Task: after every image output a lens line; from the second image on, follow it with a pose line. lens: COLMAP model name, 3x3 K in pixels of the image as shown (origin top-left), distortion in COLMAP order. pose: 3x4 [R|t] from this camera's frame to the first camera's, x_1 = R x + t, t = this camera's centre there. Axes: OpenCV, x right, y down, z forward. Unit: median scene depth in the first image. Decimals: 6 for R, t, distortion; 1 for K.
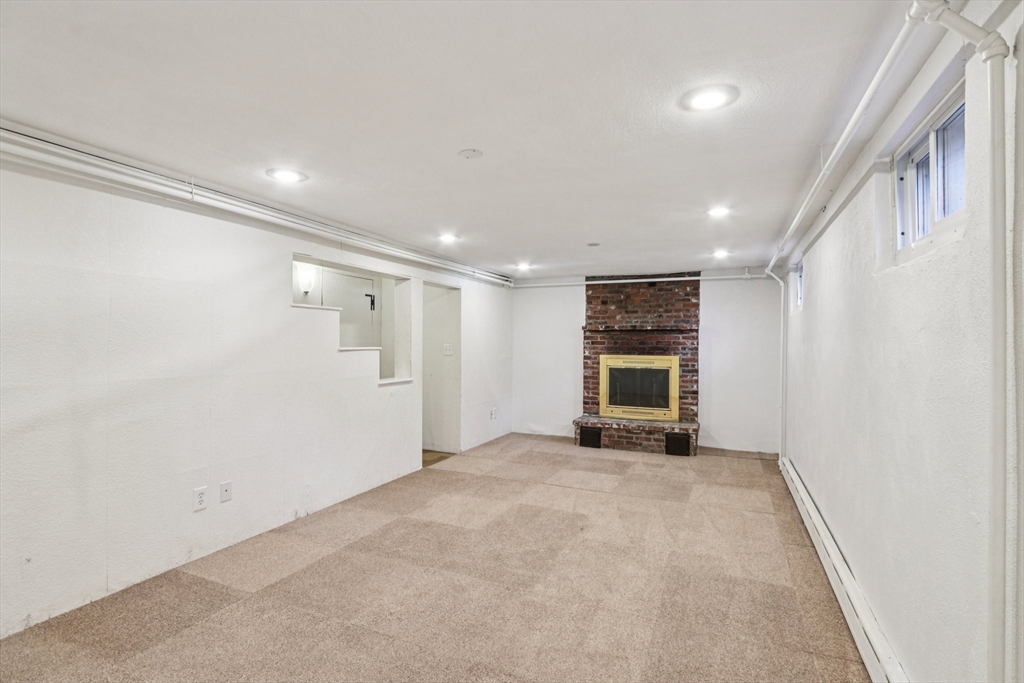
lens RADIAL K [[491.4, 0, 512.0], [0, 491.4, 341.5], [0, 0, 1]] dist [-0.038831, 0.000327]
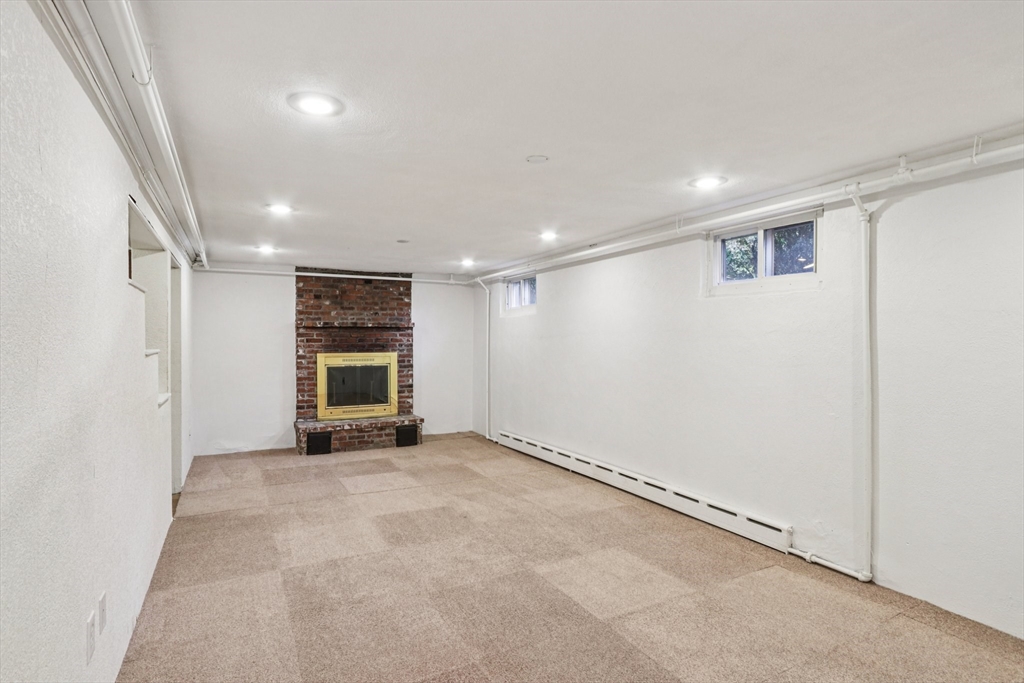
lens RADIAL K [[502.0, 0, 512.0], [0, 502.0, 341.5], [0, 0, 1]] dist [-0.045734, 0.000427]
pose [[0.618168, -0.008789, 0.785997, -0.345410], [0.005358, 0.999961, 0.006968, 0.000147], [-0.786028, -0.000096, 0.618191, 0.141256]]
